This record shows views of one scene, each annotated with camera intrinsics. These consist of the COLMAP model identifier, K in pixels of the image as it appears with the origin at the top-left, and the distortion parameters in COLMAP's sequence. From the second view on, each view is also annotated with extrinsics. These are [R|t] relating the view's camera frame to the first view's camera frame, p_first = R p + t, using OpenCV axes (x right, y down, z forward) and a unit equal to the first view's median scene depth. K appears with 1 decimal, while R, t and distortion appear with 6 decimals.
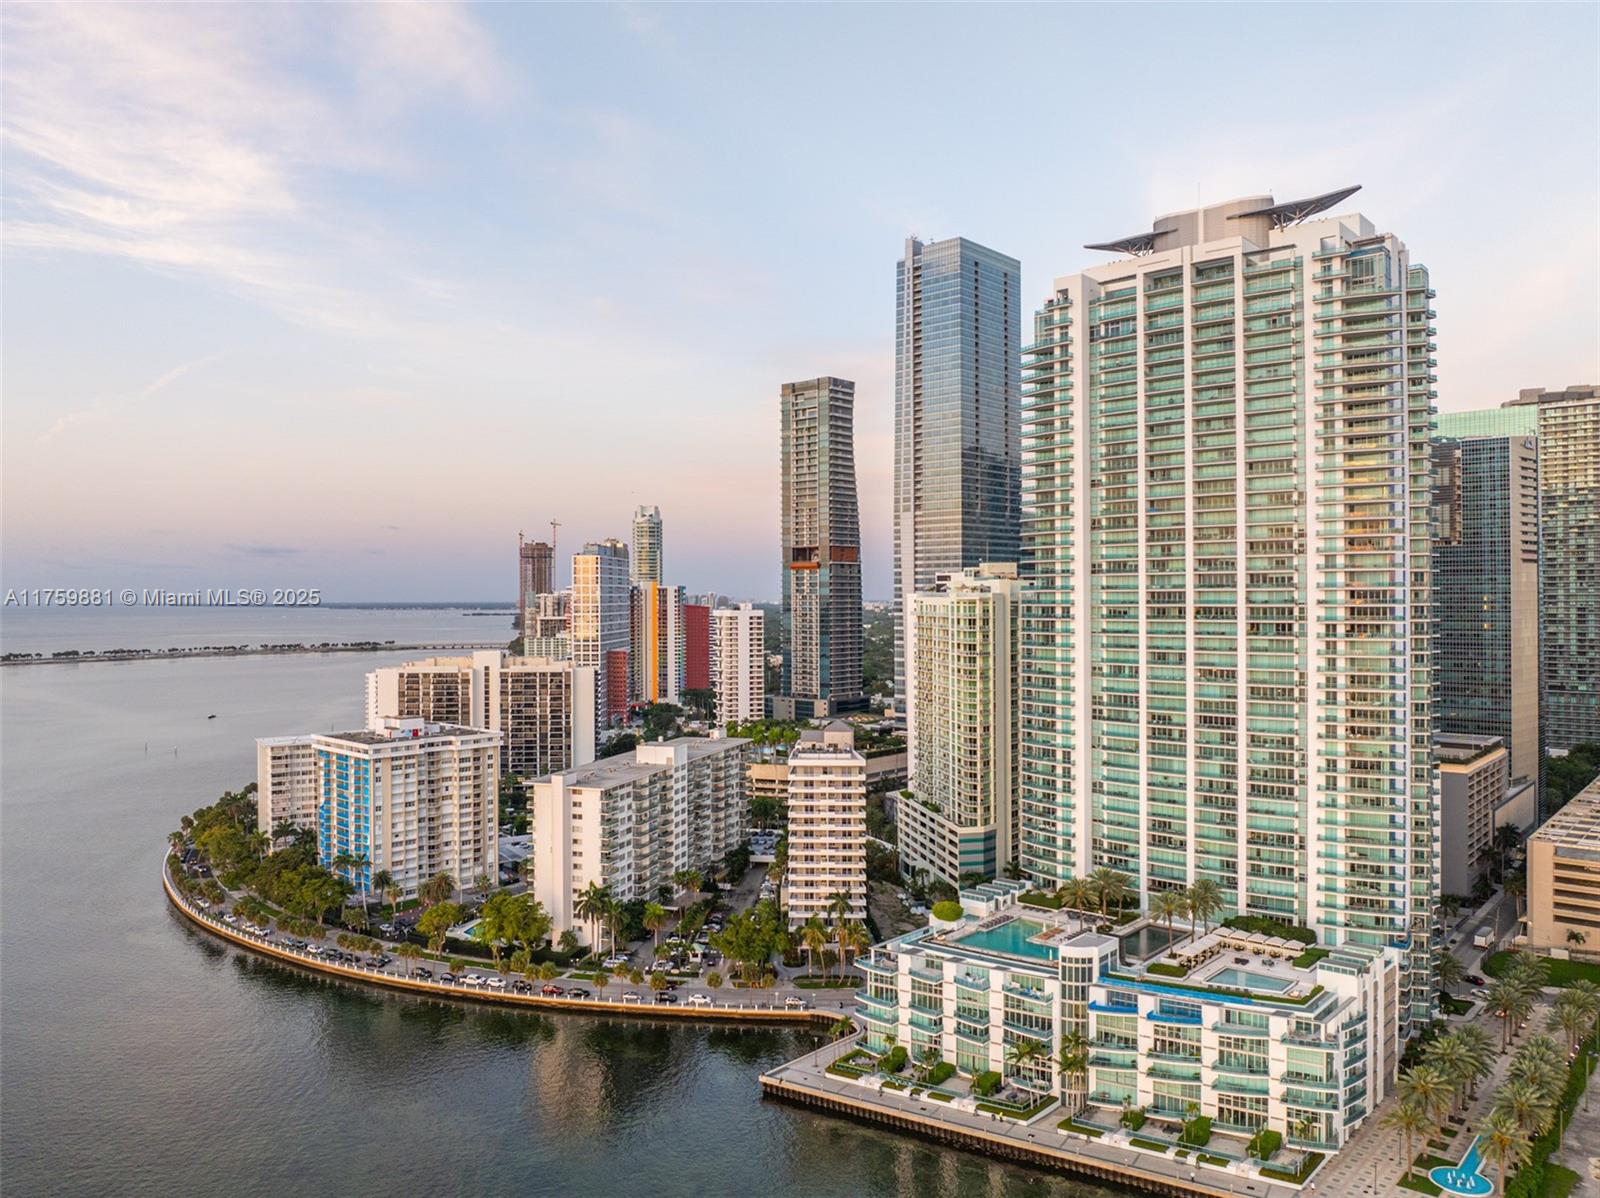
lens RADIAL K [[1150.5, 0, 800.9], [0, 1150.5, 586.8], [0, 0, 1]] dist [-0.011435, -0.051918]
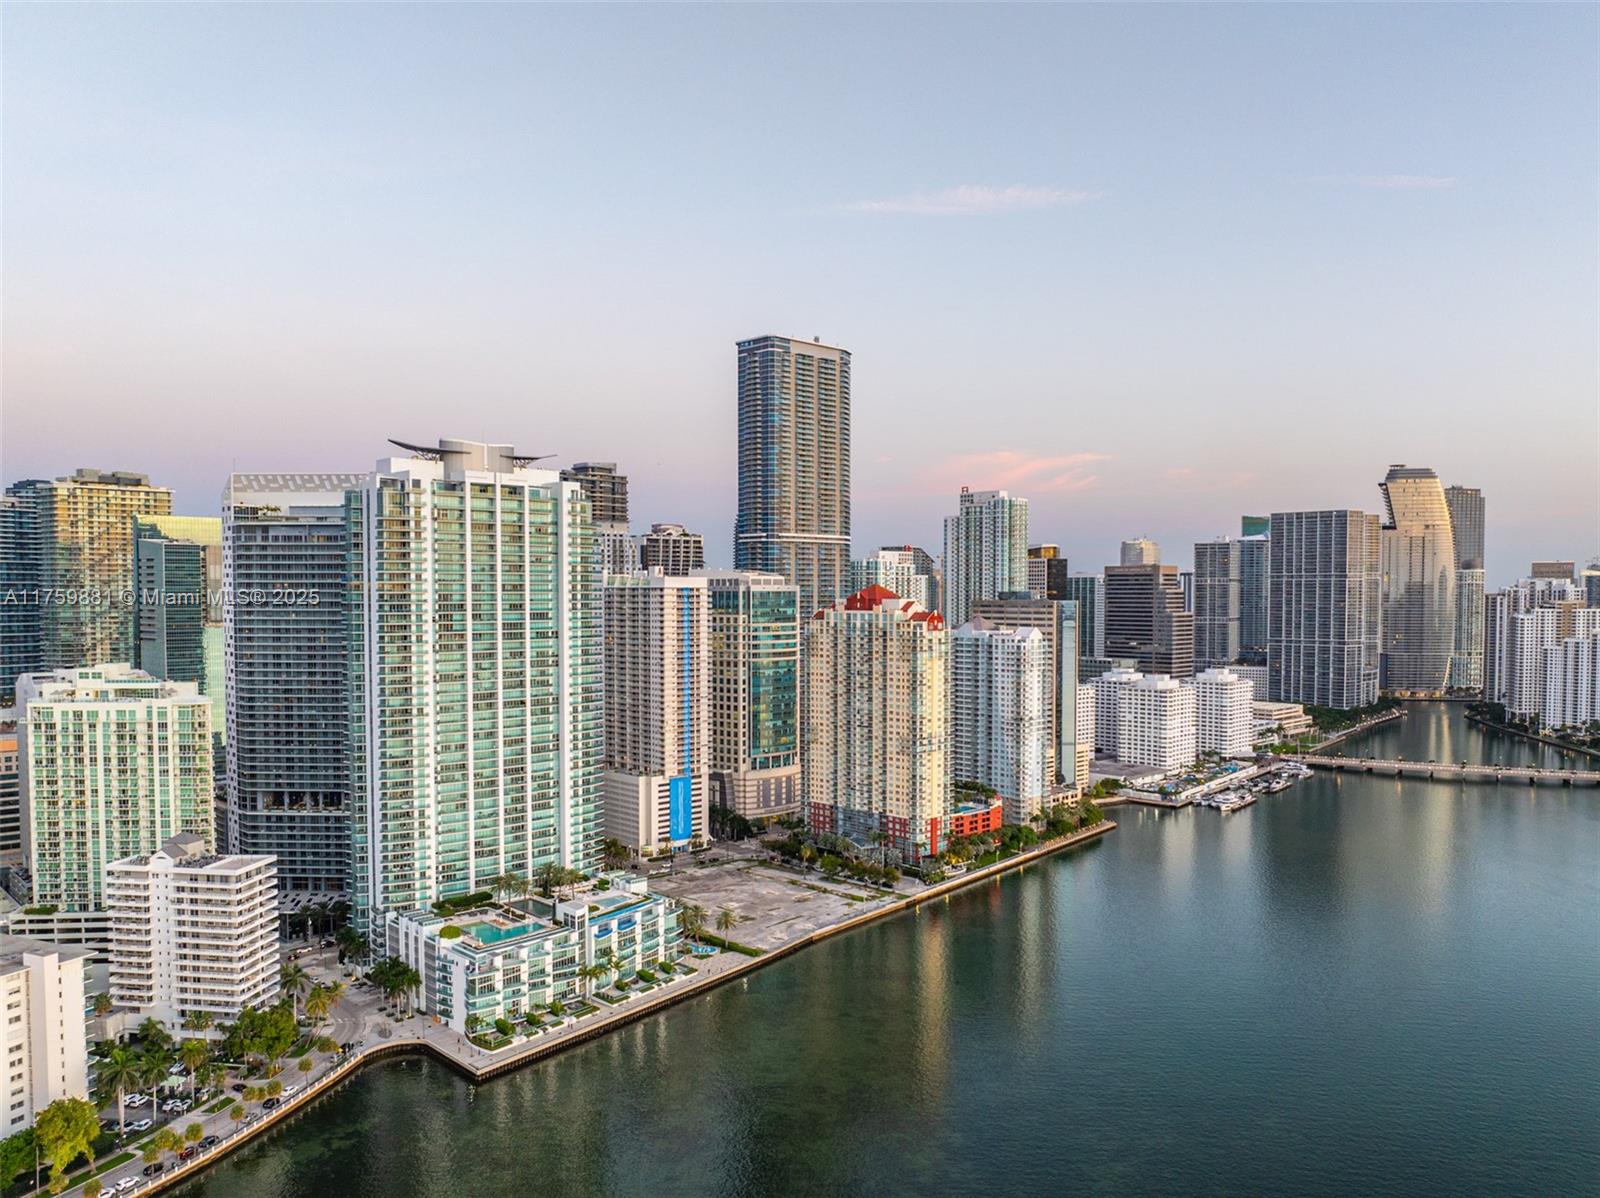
lens RADIAL K [[1181.4, 0, 805.4], [0, 1181.4, 635.6], [0, 0, 1]] dist [-0.021837, -0.002358]
pose [[0.075973, -0.032336, 0.996585, -1.161359], [-0.009664, 0.999403, 0.033164, -0.122535], [-0.997063, -0.012150, 0.075615, 0.421768]]
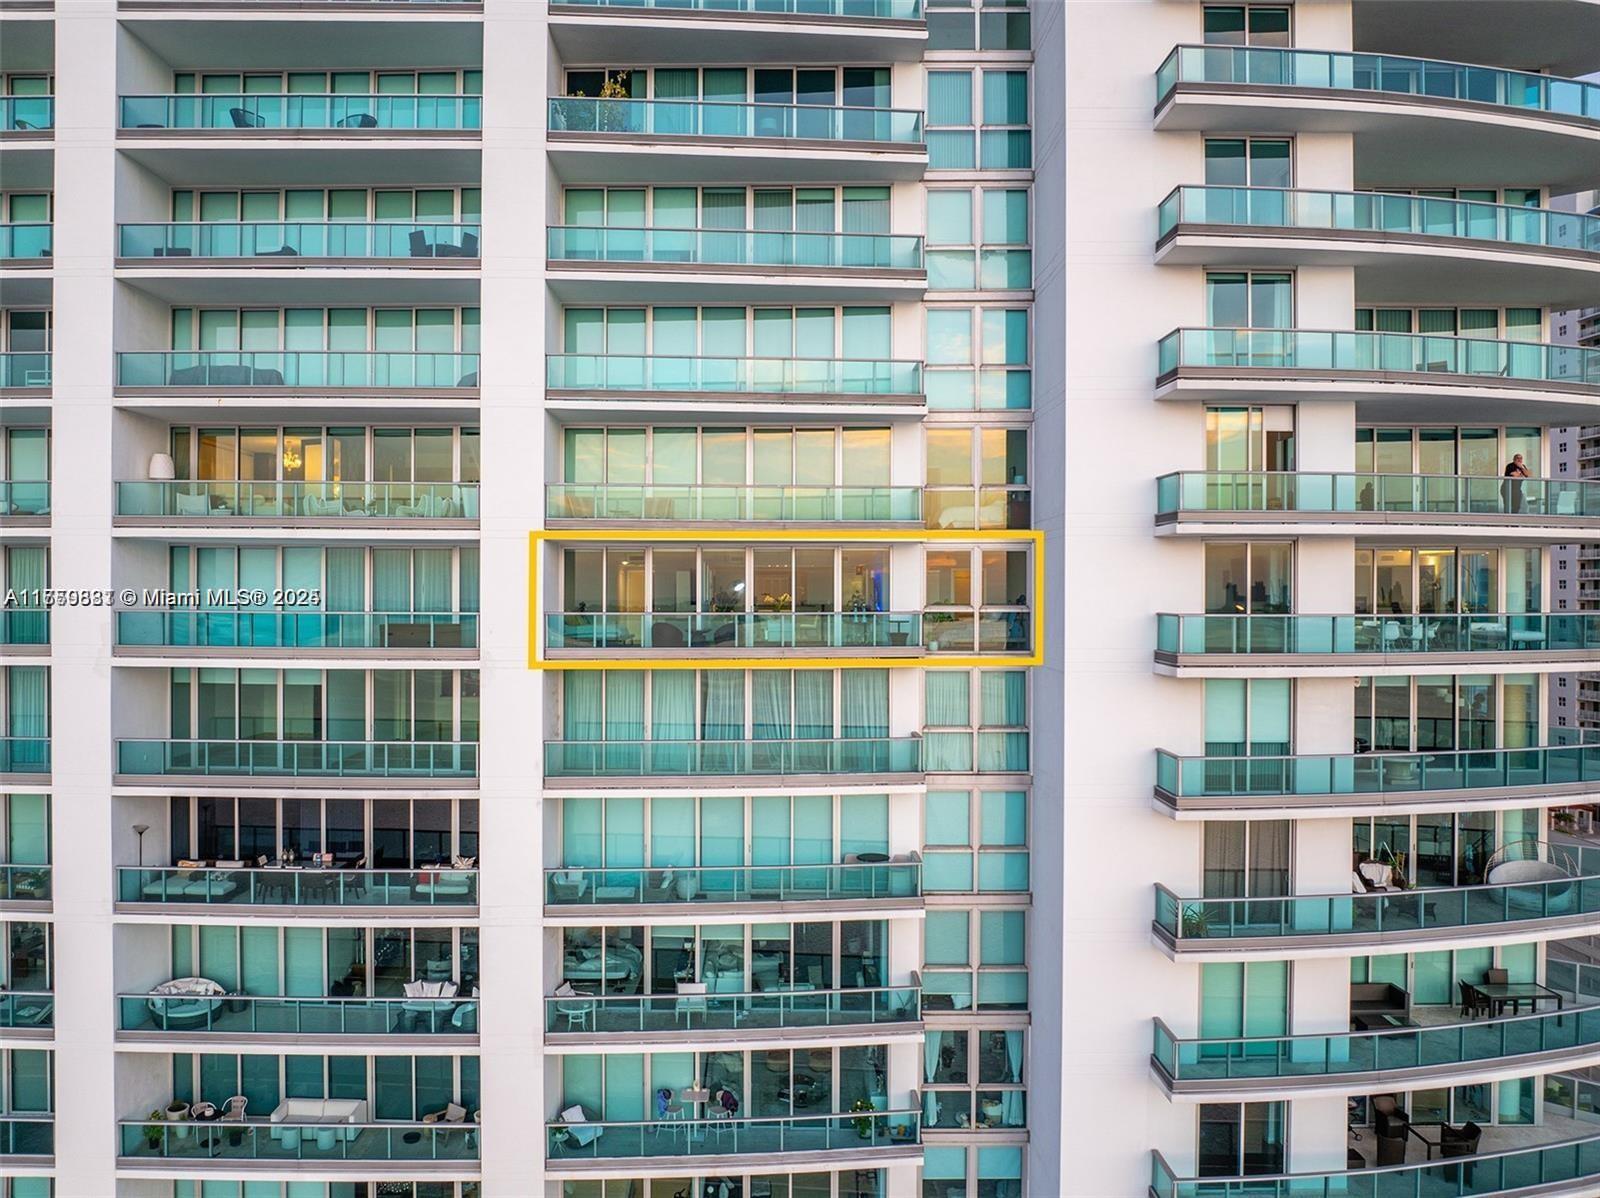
lens RADIAL K [[1181.4, 0, 805.4], [0, 1181.4, 635.6], [0, 0, 1]] dist [-0.021837, -0.002358]
pose [[0.772107, -0.000176, 0.635493, 0.295484], [-0.010828, 0.999851, 0.013433, 0.084899], [-0.635401, -0.017253, 0.771990, 0.792475]]
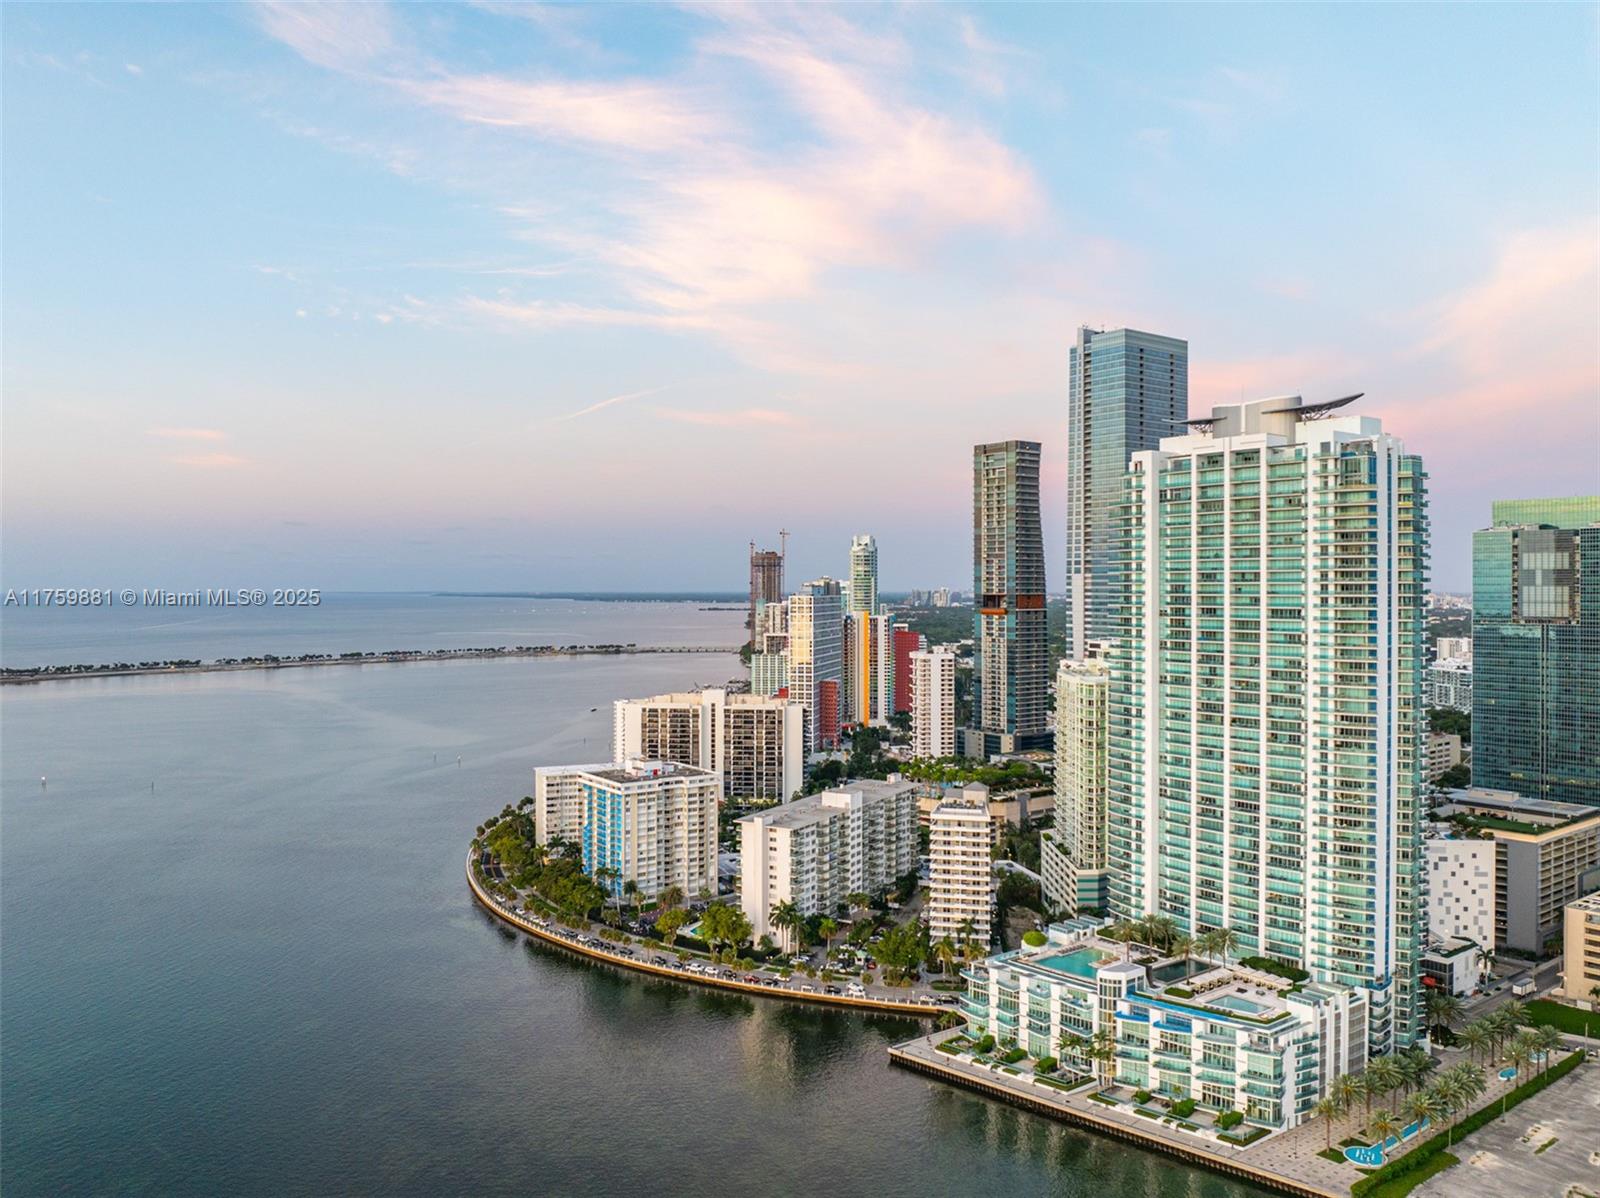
lens RADIAL K [[1190.9, 0, 809.4], [0, 1190.9, 586.2], [0, 0, 1]] dist [0.003354, -0.079065]
pose [[0.981192, 0.004335, -0.192984, 0.124522], [-0.002739, 0.999960, 0.008538, -0.129643], [0.193013, -0.007849, 0.981165, -0.378692]]
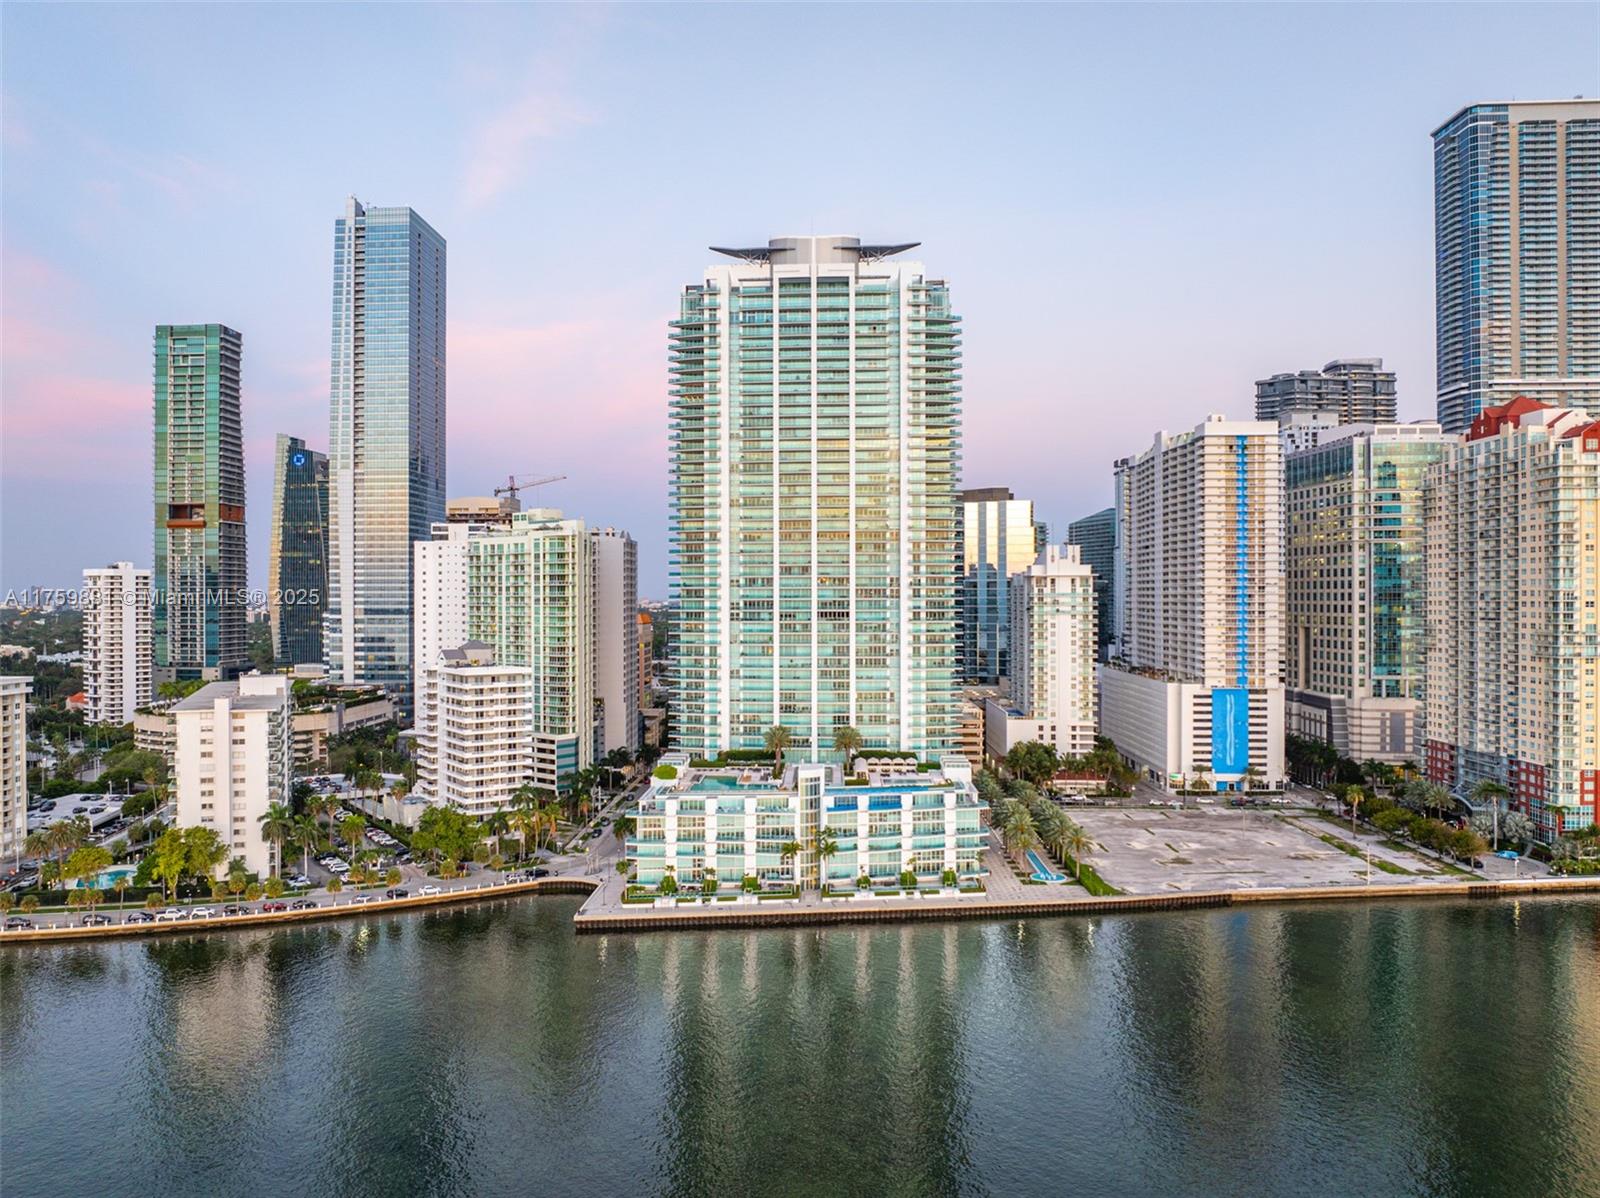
lens RADIAL K [[1147.8, 0, 756.8], [0, 1147.8, 593.9], [0, 0, 1]] dist [-0.029126, -0.005873]
pose [[0.786050, 0.004160, 0.618148, -0.505403], [-0.007041, 0.999973, 0.002223, 0.081583], [-0.618122, -0.006100, 0.786058, -0.015961]]
